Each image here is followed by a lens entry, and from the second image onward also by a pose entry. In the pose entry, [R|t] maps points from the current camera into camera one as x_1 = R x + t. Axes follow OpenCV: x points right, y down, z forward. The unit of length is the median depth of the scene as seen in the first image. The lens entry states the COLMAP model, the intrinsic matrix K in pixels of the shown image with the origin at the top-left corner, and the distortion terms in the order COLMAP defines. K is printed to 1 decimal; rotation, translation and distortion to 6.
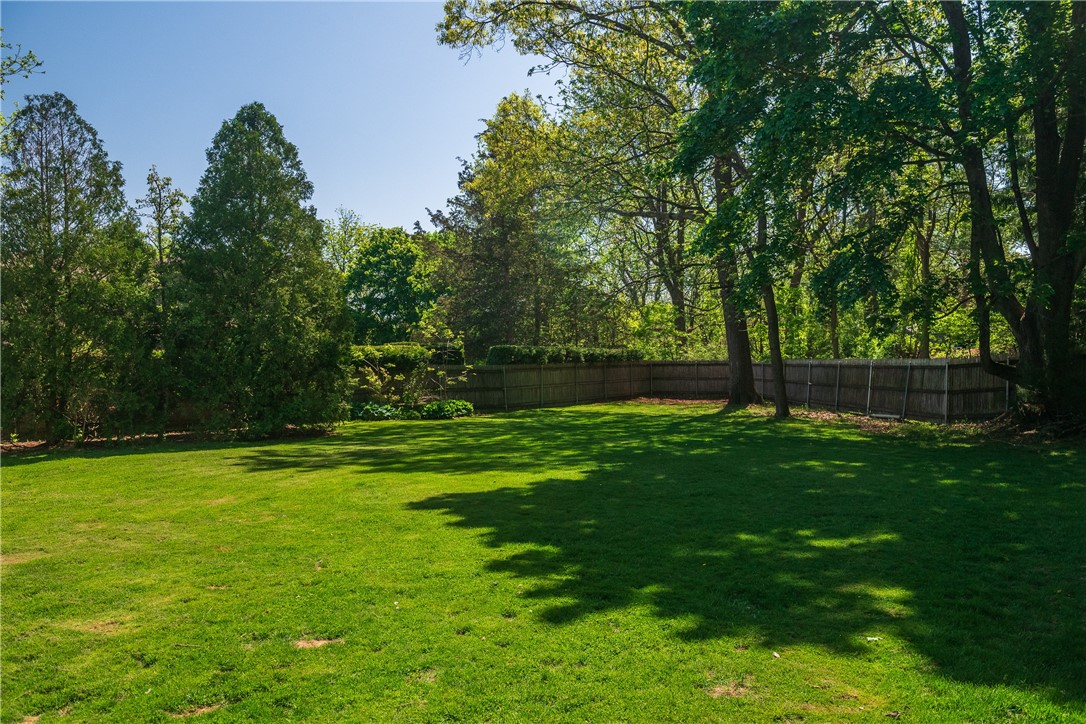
lens RADIAL K [[929.0, 0, 543.0], [0, 929.0, 362.0], [0, 0, 1]] dist [0.000981, 0.001681]
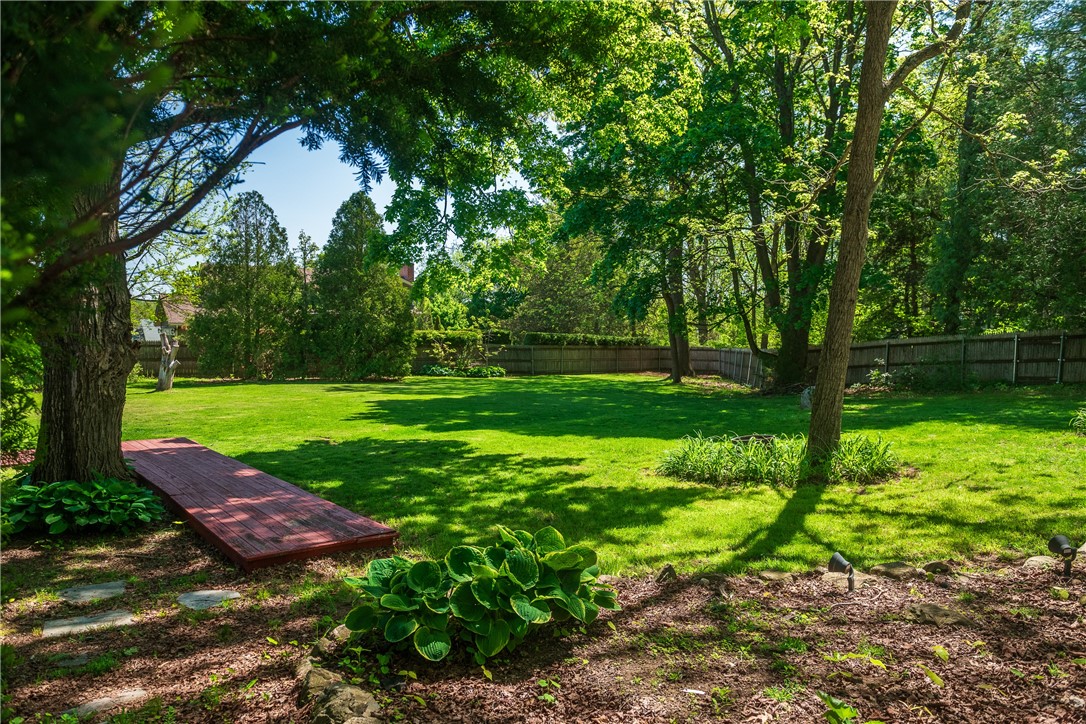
lens RADIAL K [[816.4, 0, 543.0], [0, 816.4, 362.0], [0, 0, 1]] dist [0.000526, 0.001072]
pose [[0.984080, 0.033684, -0.174503, 0.316079], [-0.029669, 0.999233, 0.025567, -0.005964], [0.175230, -0.019983, 0.984325, -0.472912]]
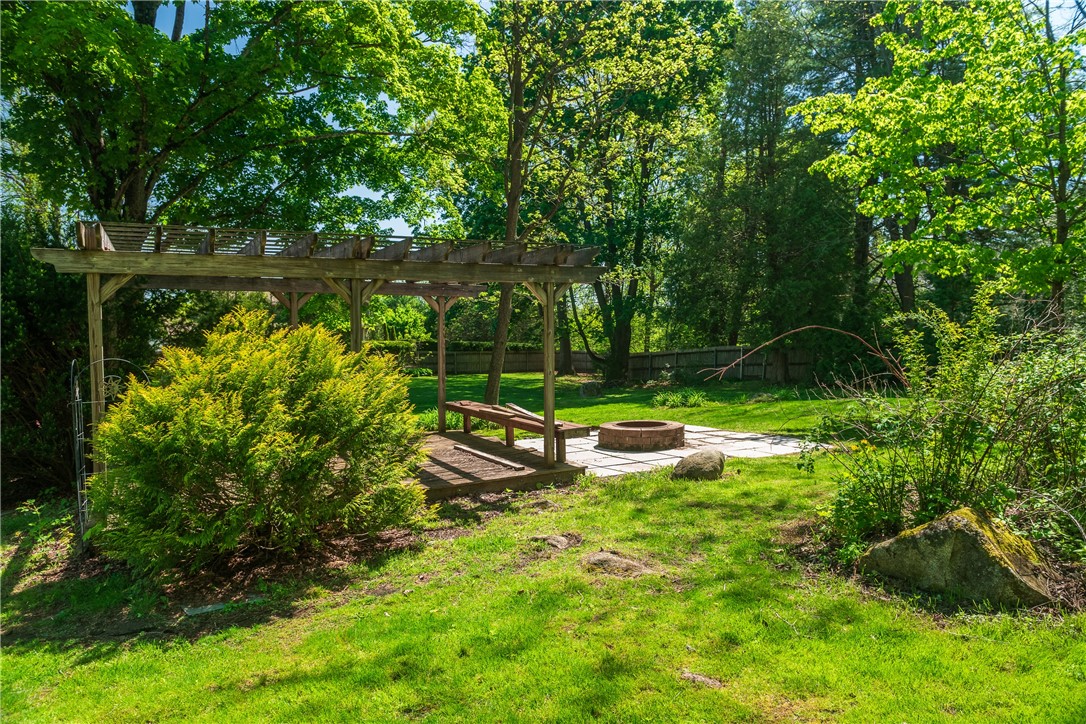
lens RADIAL K [[749.6, 0, 543.0], [0, 749.6, 362.0], [0, 0, 1]] dist [-0.003522, -0.006281]
pose [[0.989316, 0.028846, -0.142907, 0.555634], [-0.025229, 0.999315, 0.027064, -0.033195], [0.143590, -0.023169, 0.989366, -0.816224]]
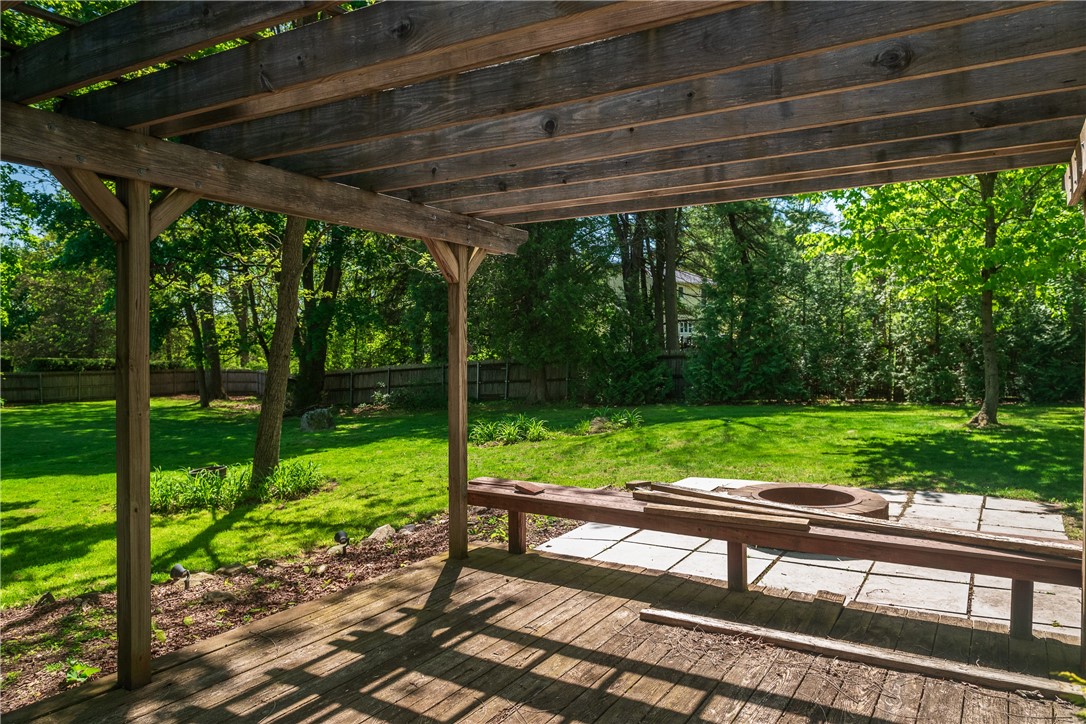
lens RADIAL K [[749.6, 0, 543.0], [0, 749.6, 362.0], [0, 0, 1]] dist [-0.003522, -0.006281]
pose [[0.924524, 0.021106, 0.380539, 0.351424], [-0.018045, 0.999770, -0.011610, -0.018947], [-0.380696, 0.003866, 0.924692, -0.525589]]
